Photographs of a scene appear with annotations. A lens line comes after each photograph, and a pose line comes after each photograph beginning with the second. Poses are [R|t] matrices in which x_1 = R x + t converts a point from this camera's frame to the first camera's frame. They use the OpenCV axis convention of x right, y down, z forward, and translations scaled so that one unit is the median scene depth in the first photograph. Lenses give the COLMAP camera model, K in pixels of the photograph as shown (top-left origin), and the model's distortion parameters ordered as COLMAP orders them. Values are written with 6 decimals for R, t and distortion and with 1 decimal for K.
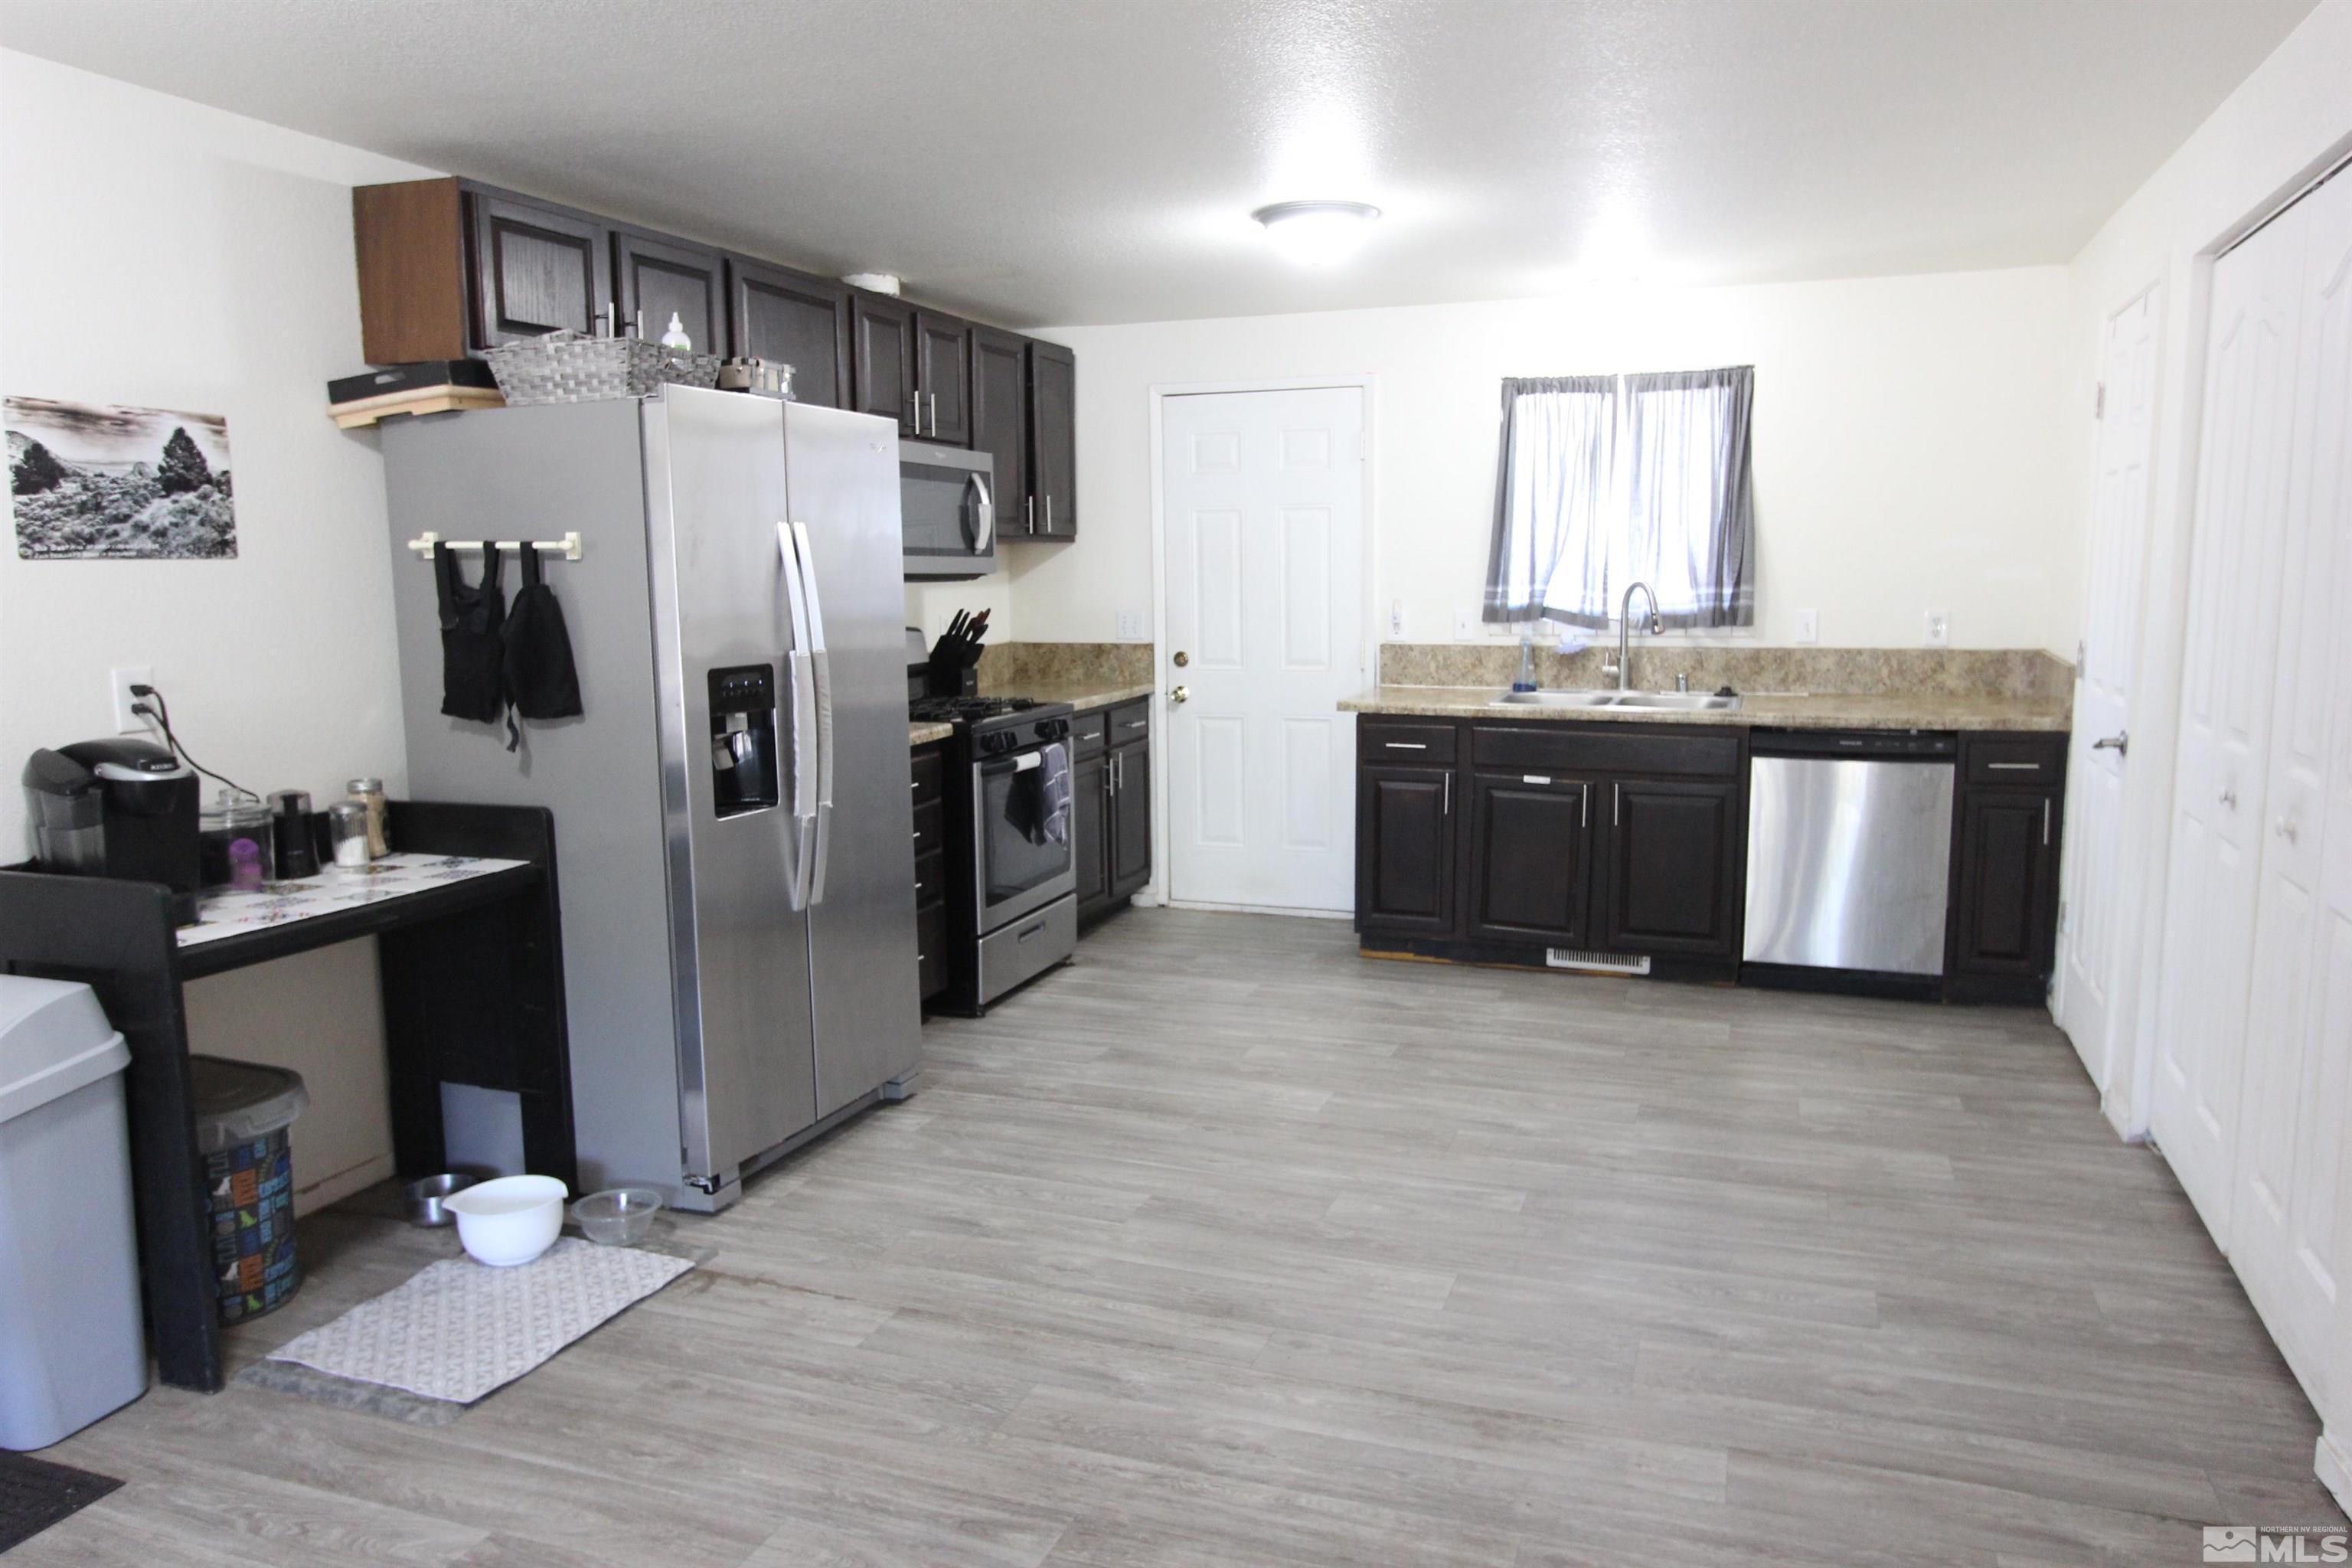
lens RADIAL K [[1616.9, 0, 1181.3], [0, 1616.9, 778.9], [0, 0, 1]] dist [-0.020441, 0.017303]
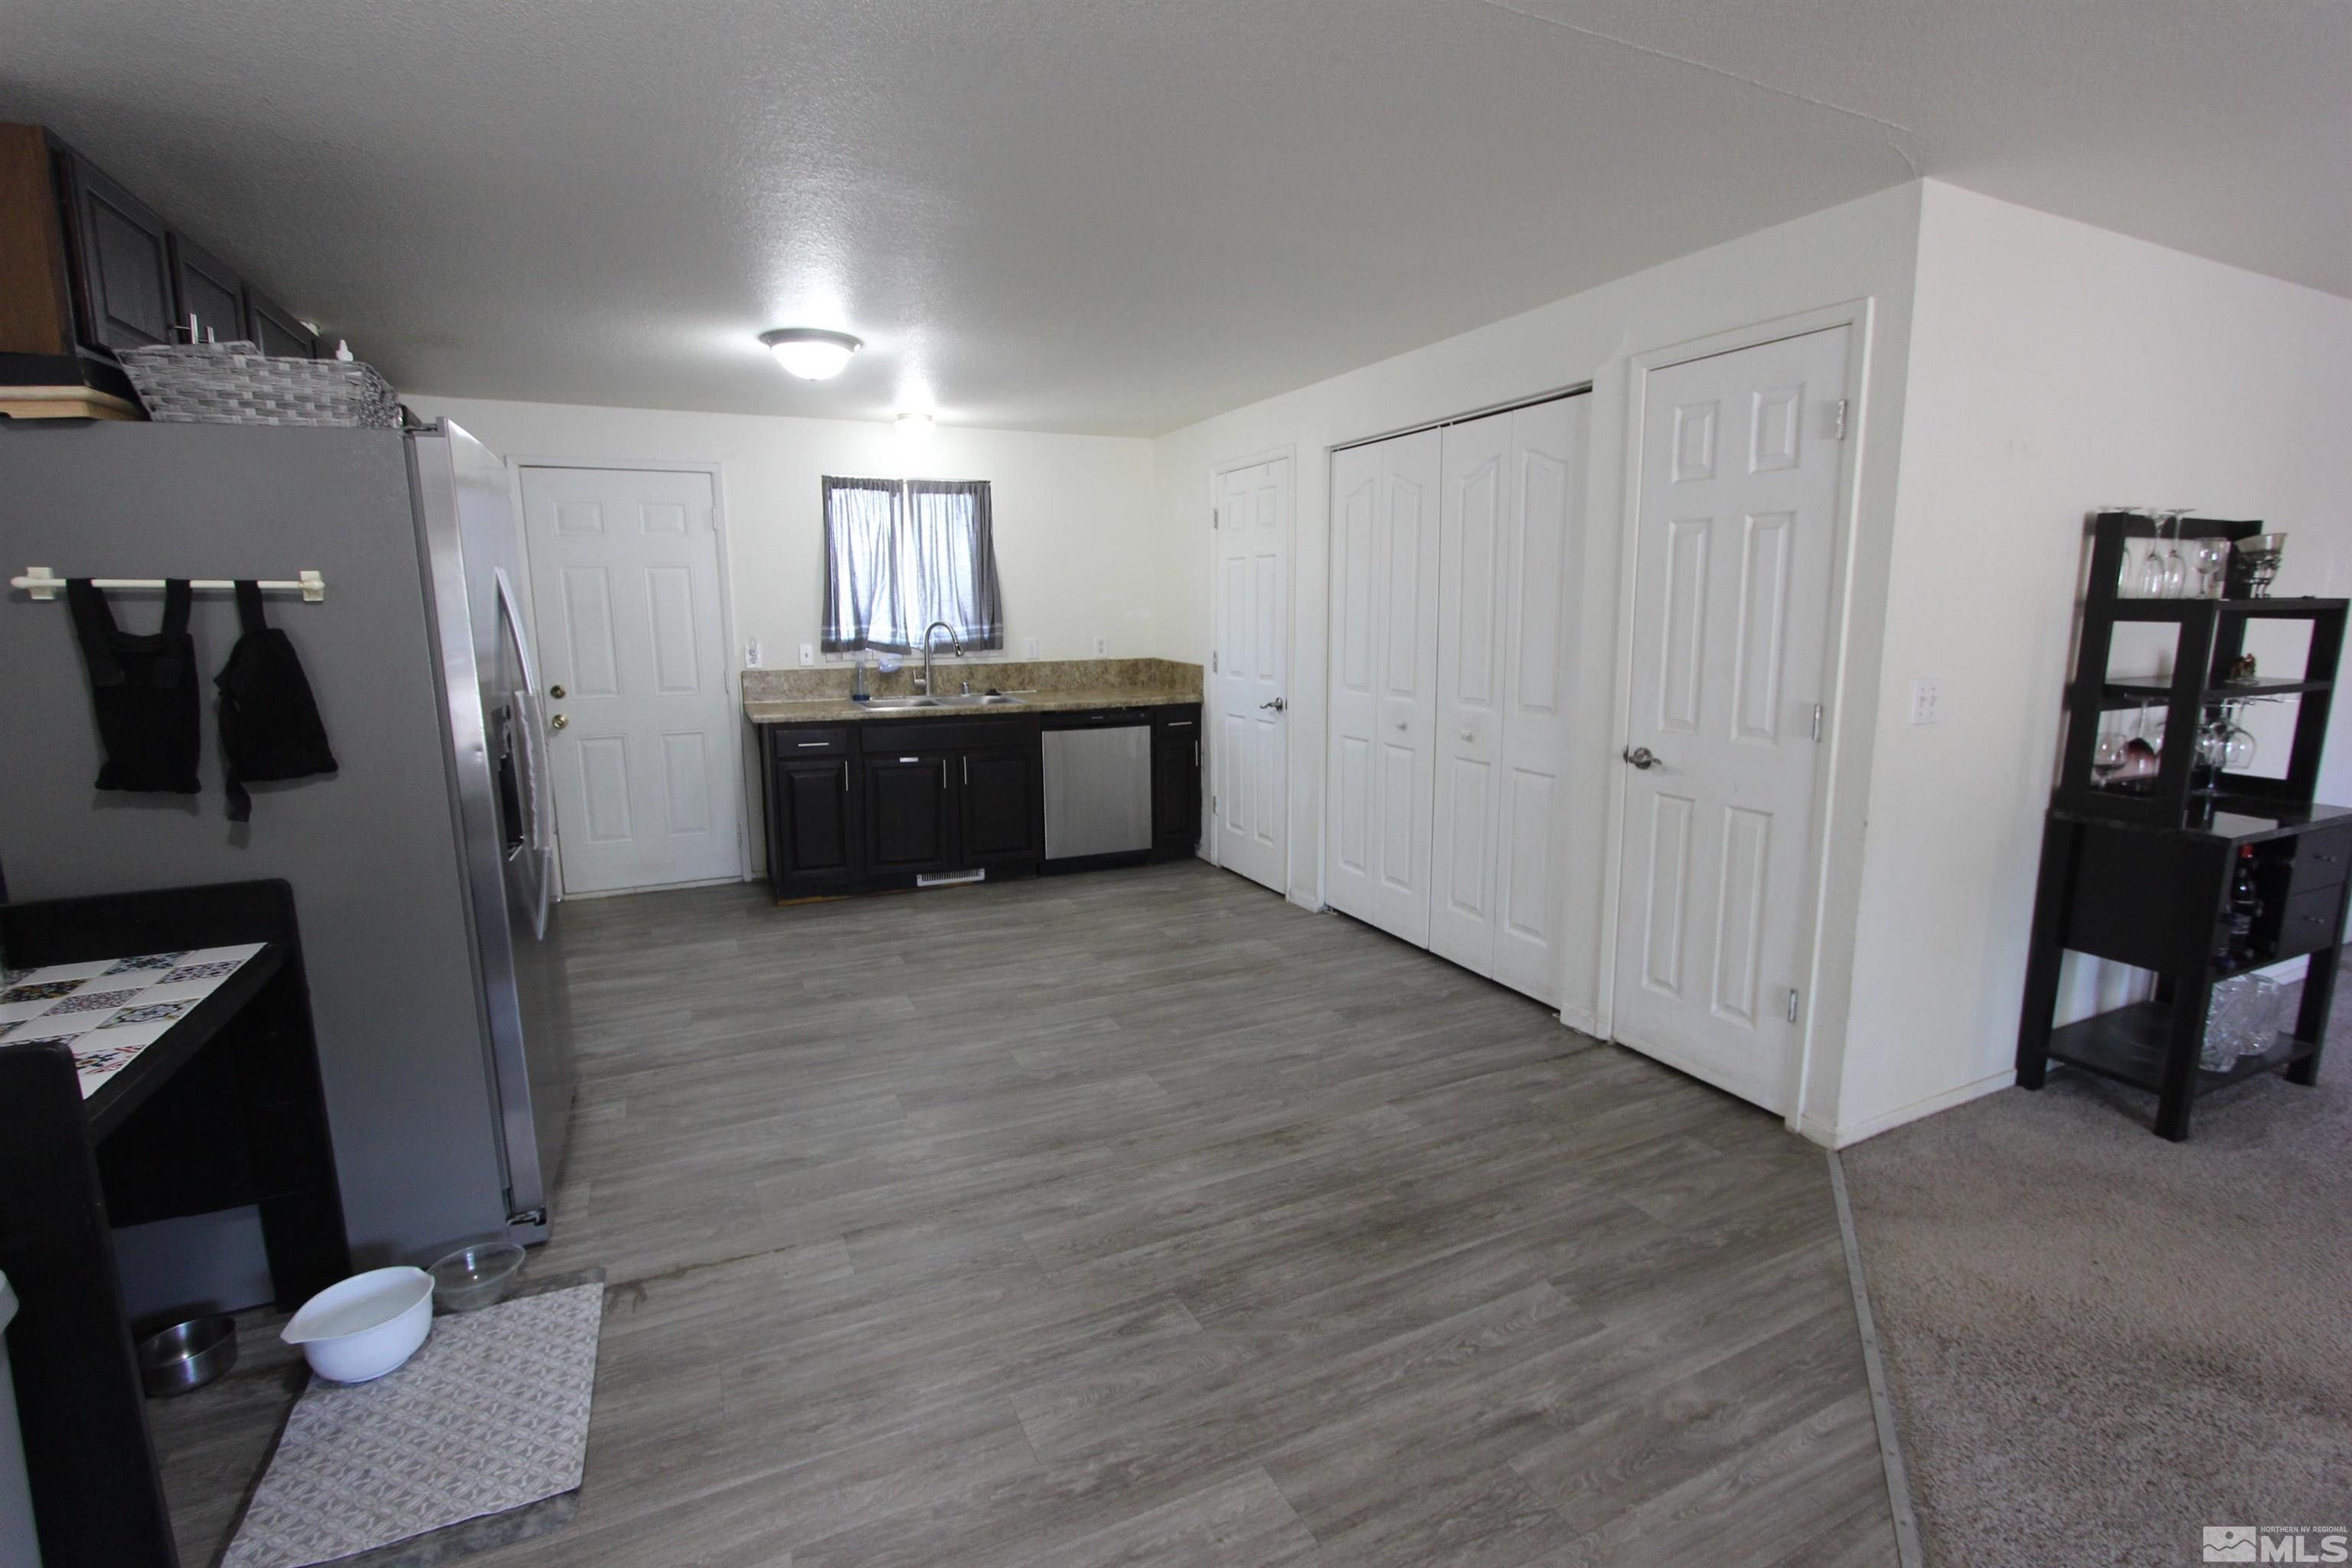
lens RADIAL K [[1086.2, 0, 1188.2], [0, 1086.2, 783.9], [0, 0, 1]] dist [-0.024969, 0.005140]
pose [[0.695675, -0.112390, 0.709510, -0.422552], [0.095392, 0.993391, 0.063826, -0.022779], [-0.711994, 0.023280, 0.701799, 0.204465]]
